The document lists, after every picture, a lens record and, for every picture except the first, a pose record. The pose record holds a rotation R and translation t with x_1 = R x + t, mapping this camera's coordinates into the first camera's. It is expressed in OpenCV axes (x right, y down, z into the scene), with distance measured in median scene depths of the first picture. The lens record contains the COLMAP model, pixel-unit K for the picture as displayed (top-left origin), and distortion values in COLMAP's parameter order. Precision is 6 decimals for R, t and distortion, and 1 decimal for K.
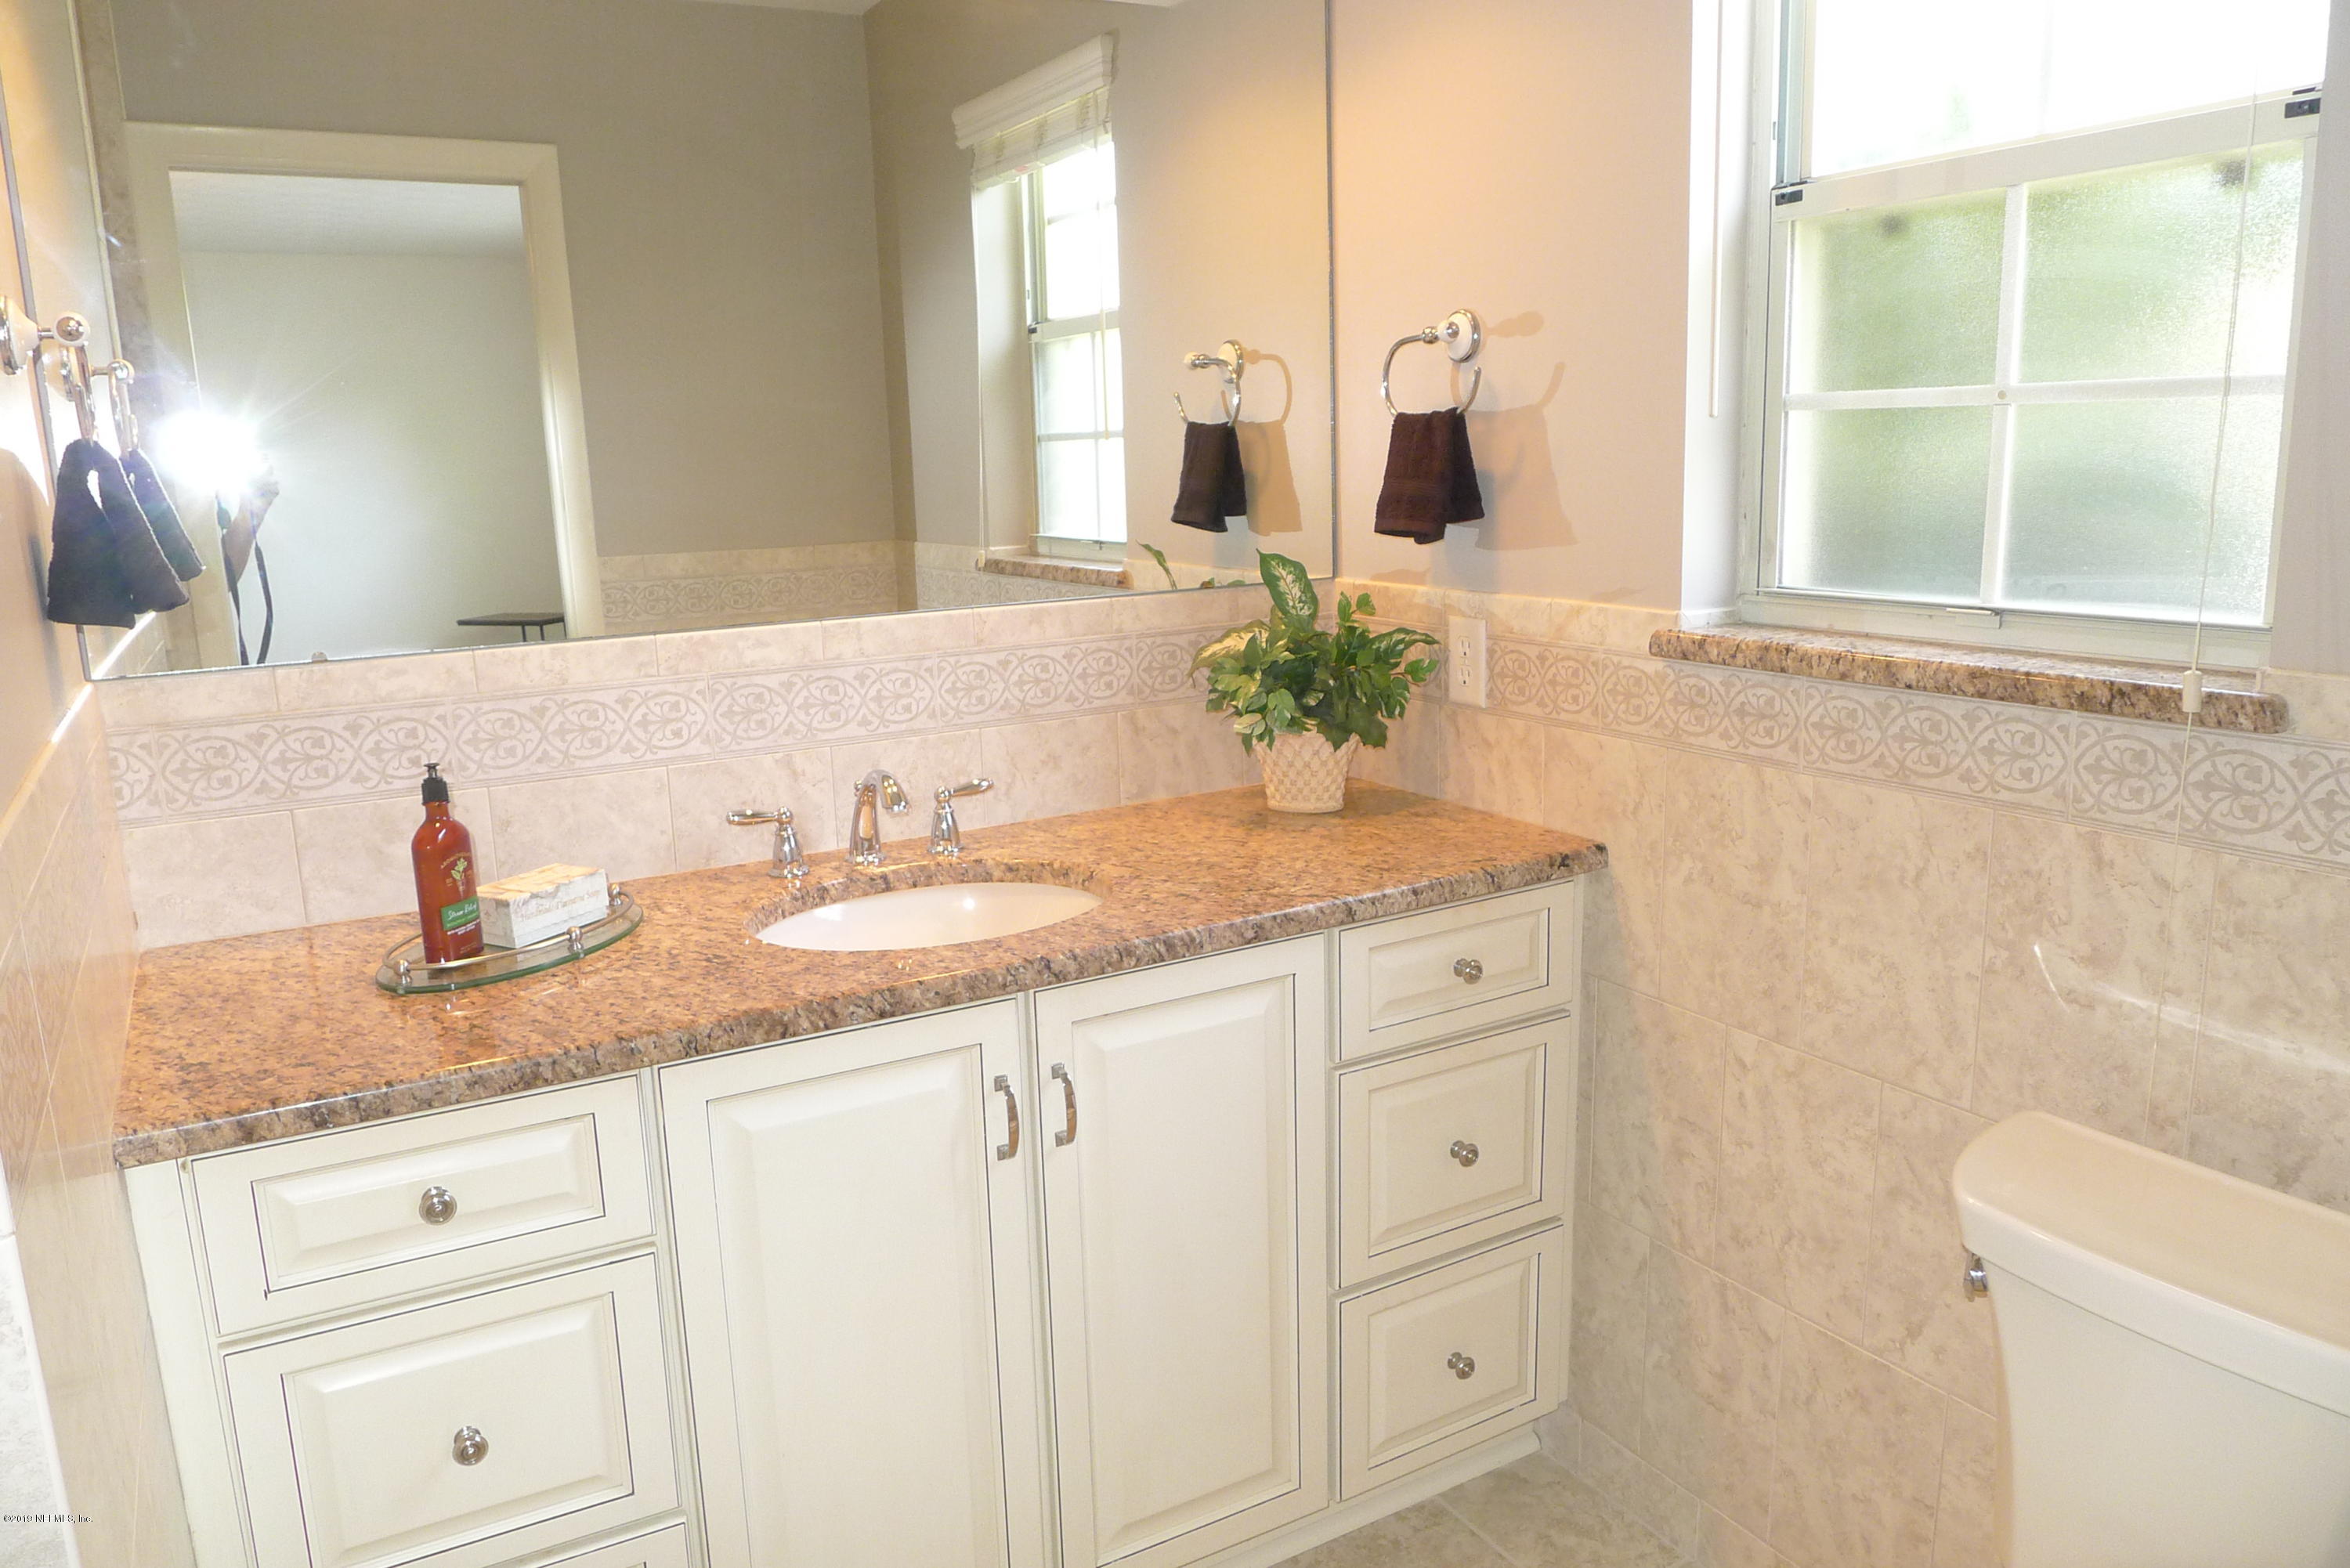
lens RADIAL K [[1620.5, 0, 1163.0], [0, 1620.5, 780.2], [0, 0, 1]] dist [-0.046161, 0.006453]
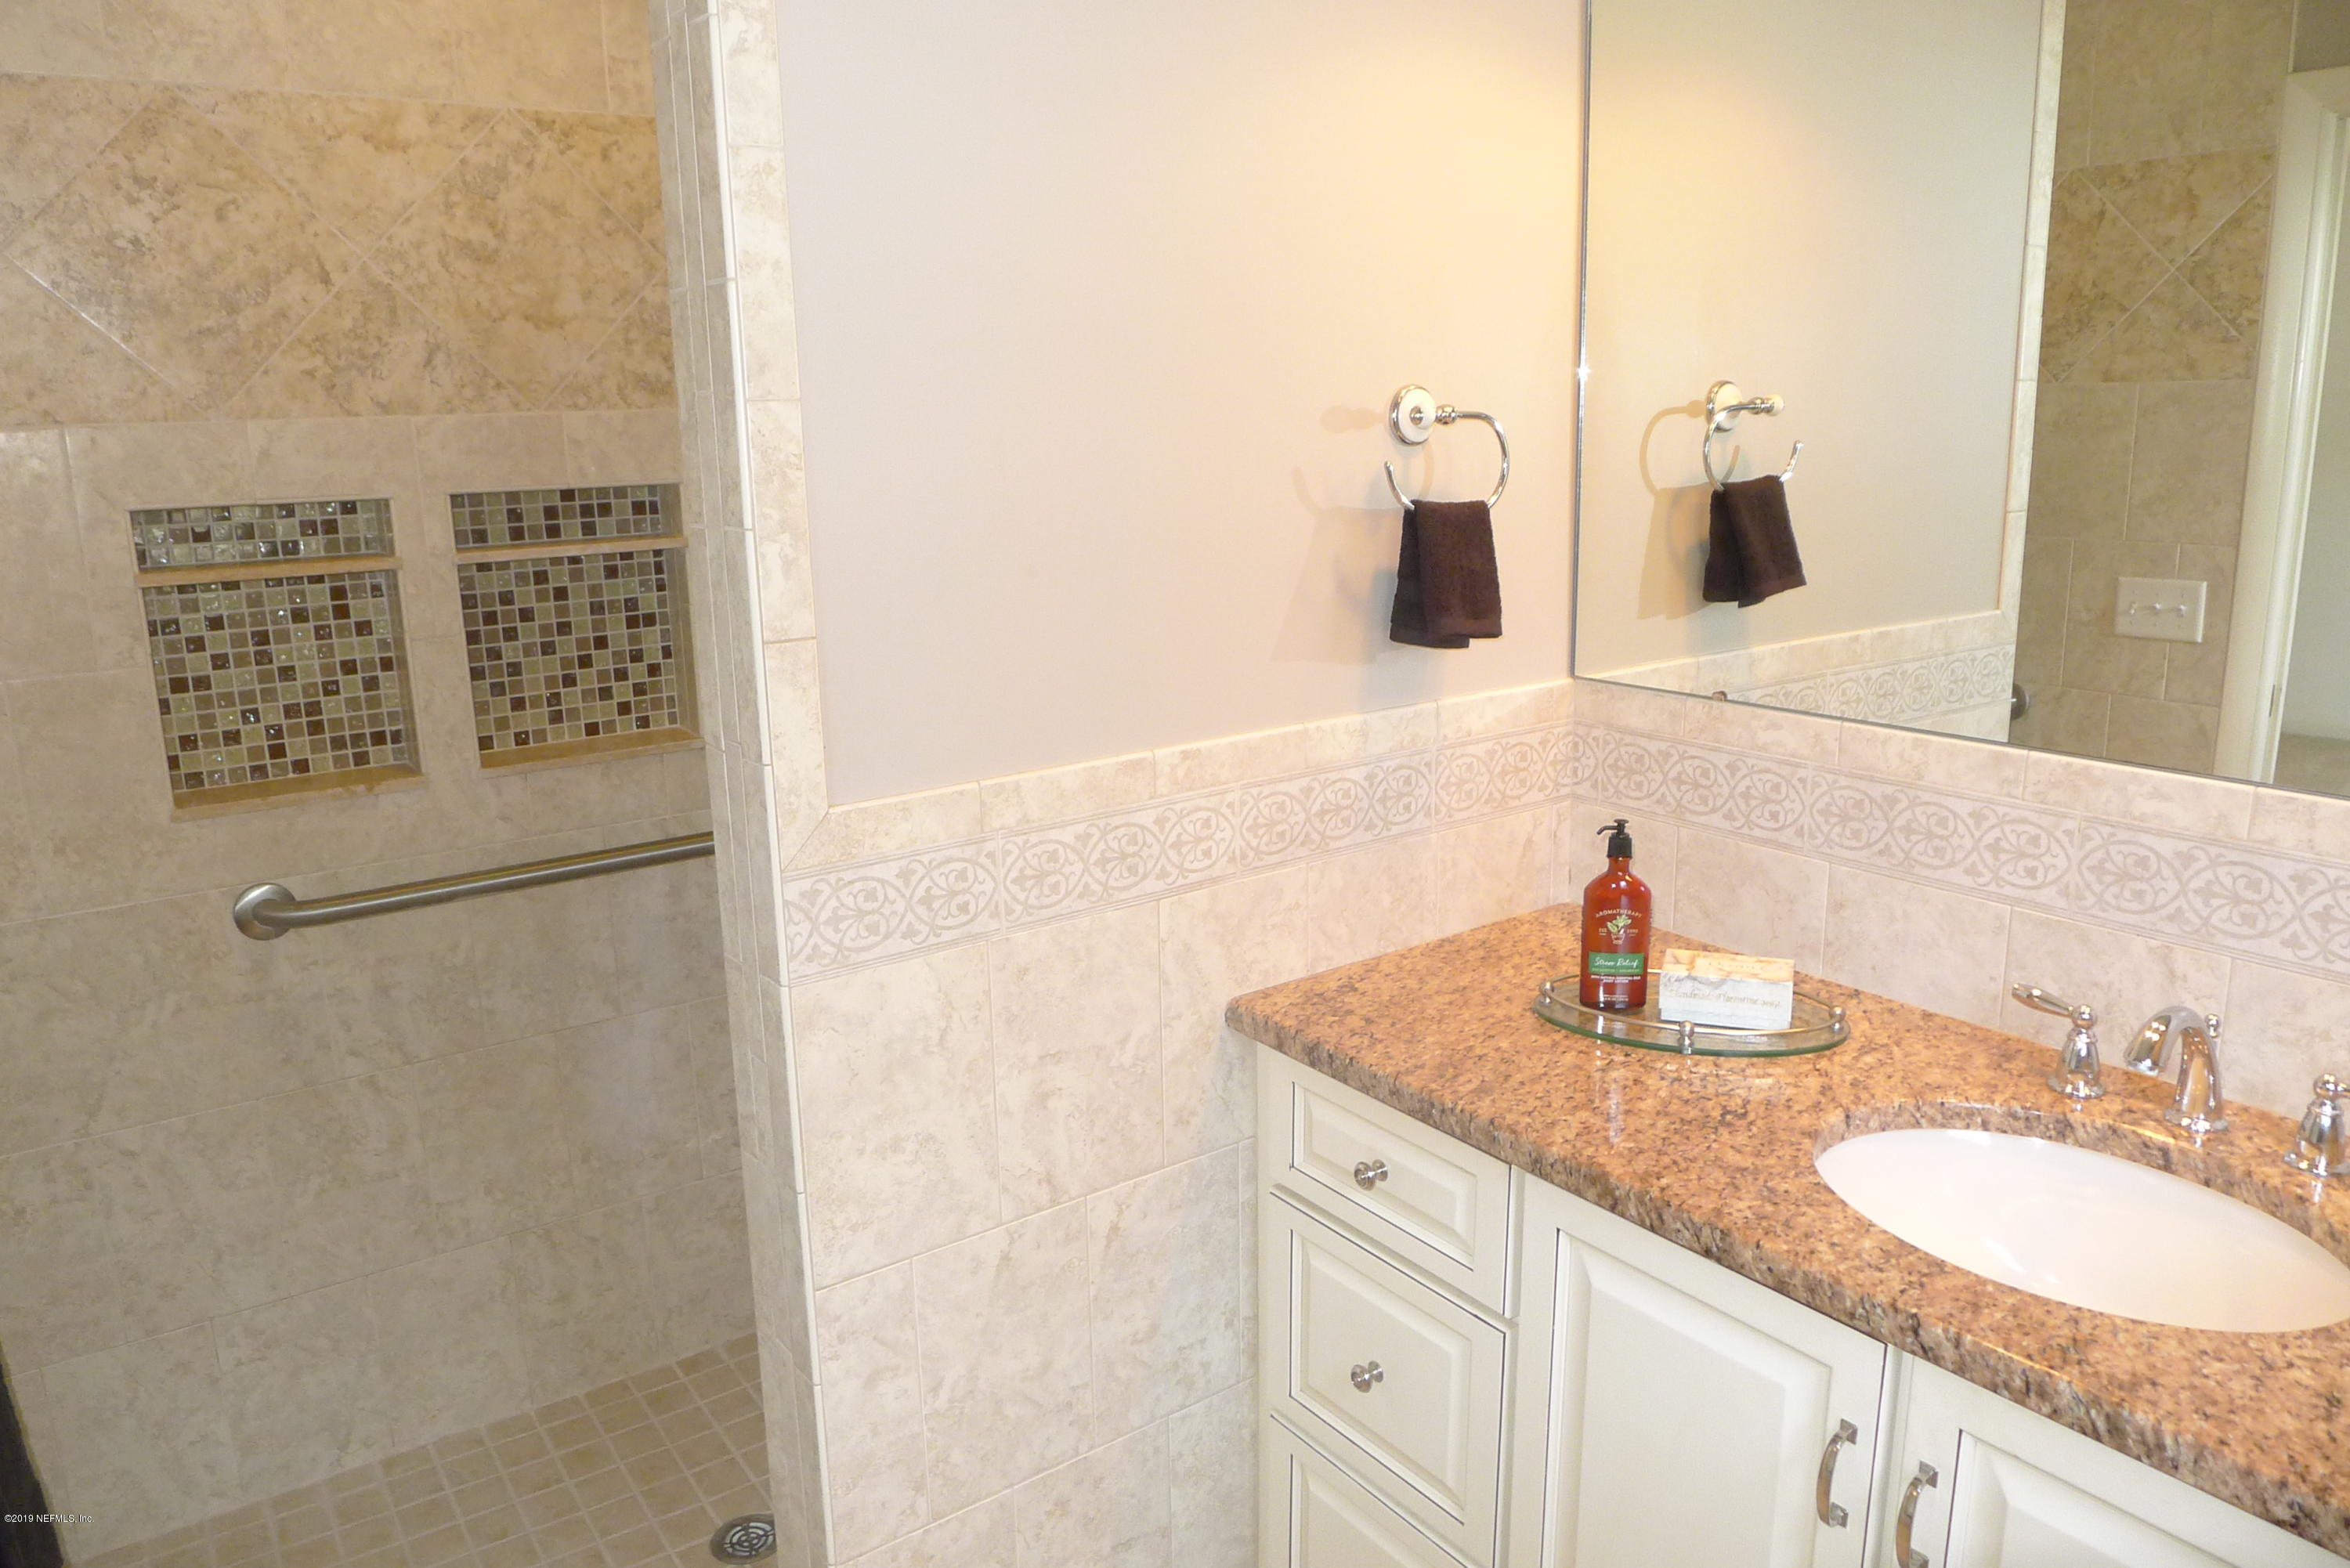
lens RADIAL K [[1620.5, 0, 1163.0], [0, 1620.5, 780.2], [0, 0, 1]] dist [-0.046161, 0.006453]
pose [[0.103323, 0.249920, -0.962738, 0.503301], [-0.179786, 0.956668, 0.229050, -0.214754], [0.978264, 0.149421, 0.143778, 0.530615]]
